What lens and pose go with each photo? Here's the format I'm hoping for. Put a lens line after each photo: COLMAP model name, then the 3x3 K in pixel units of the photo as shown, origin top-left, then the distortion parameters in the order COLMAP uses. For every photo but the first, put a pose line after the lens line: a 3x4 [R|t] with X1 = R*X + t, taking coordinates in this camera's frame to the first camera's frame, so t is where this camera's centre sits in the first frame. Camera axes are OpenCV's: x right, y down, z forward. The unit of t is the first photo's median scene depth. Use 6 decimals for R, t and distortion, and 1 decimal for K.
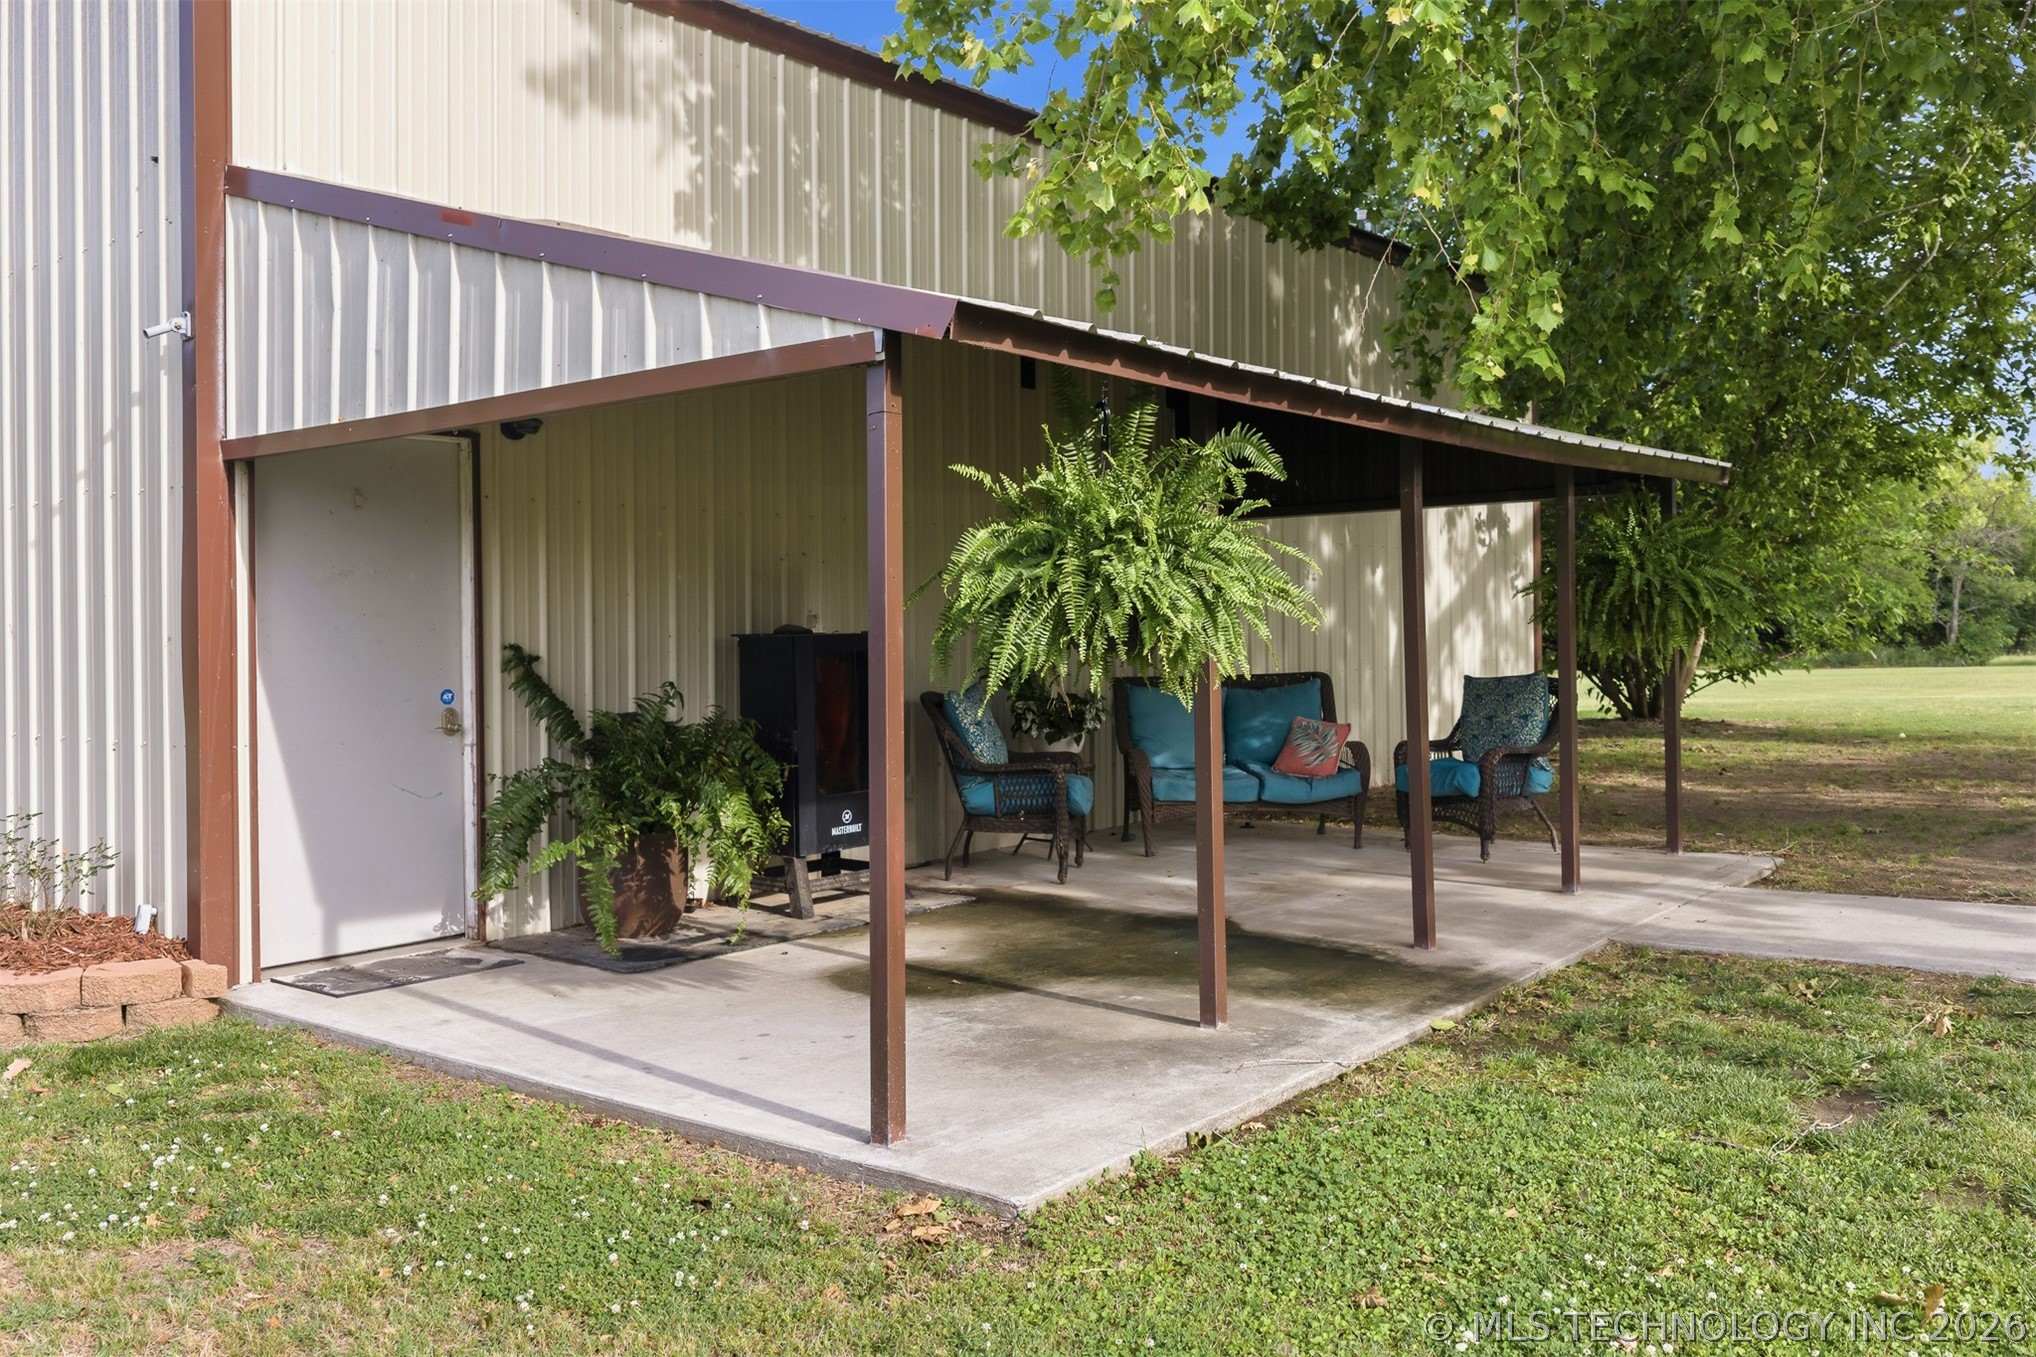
lens RADIAL K [[1705.7, 0, 1018.0], [0, 1705.7, 678.5], [0, 0, 1]] dist [0.009226, -0.018623]
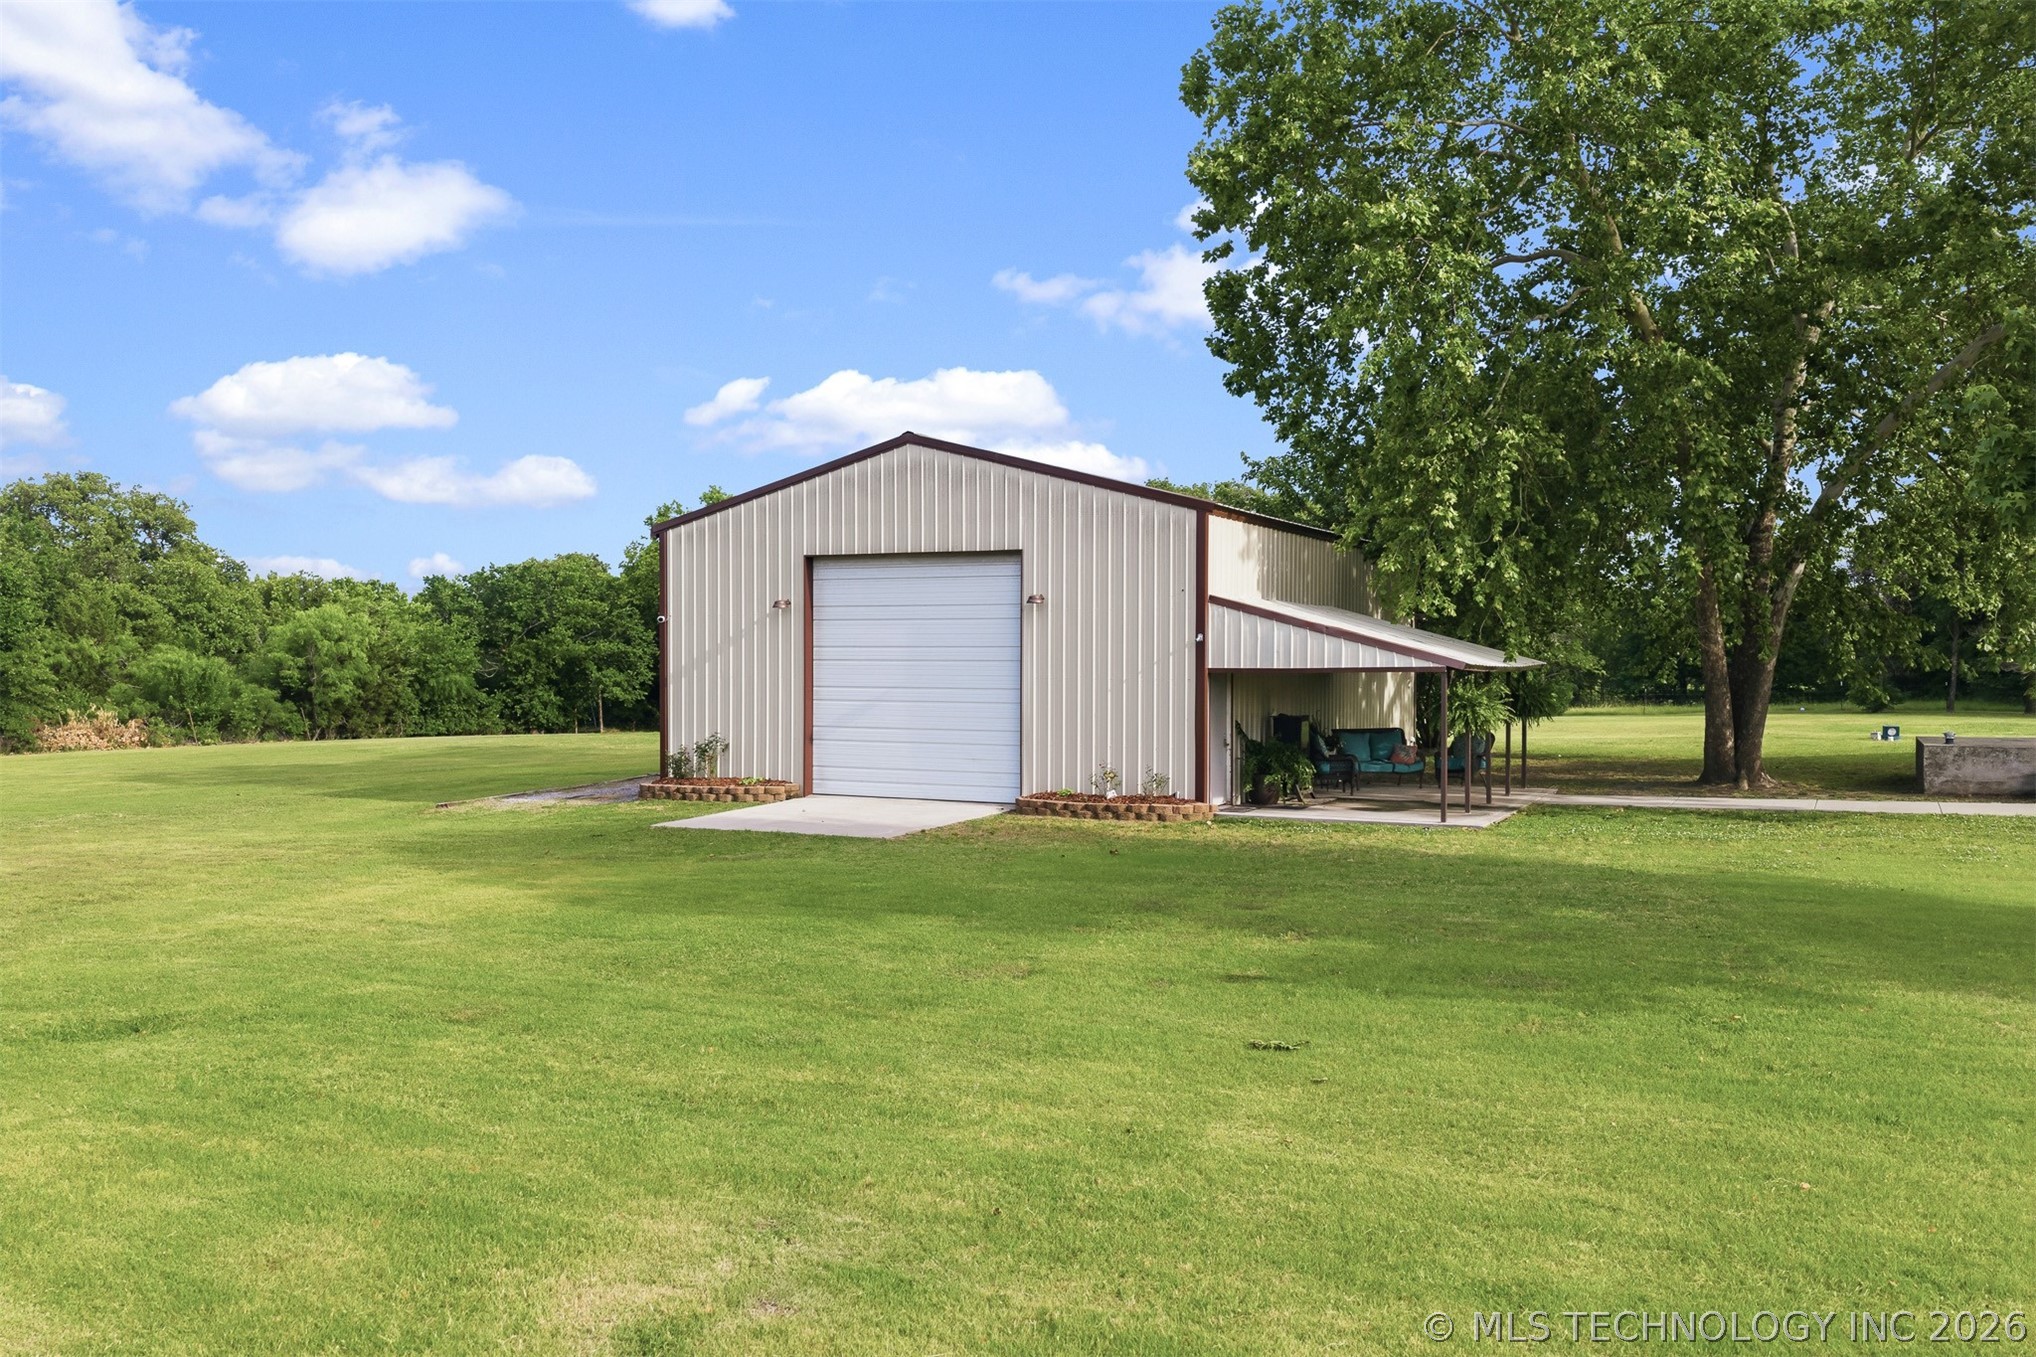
lens RADIAL K [[1705.7, 0, 1018.0], [0, 1705.7, 678.5], [0, 0, 1]] dist [0.009226, -0.018623]
pose [[0.974947, 0.011110, 0.222160, -1.703636], [-0.006277, 0.999728, -0.022447, -0.028072], [-0.222349, 0.020490, 0.974752, -2.568611]]
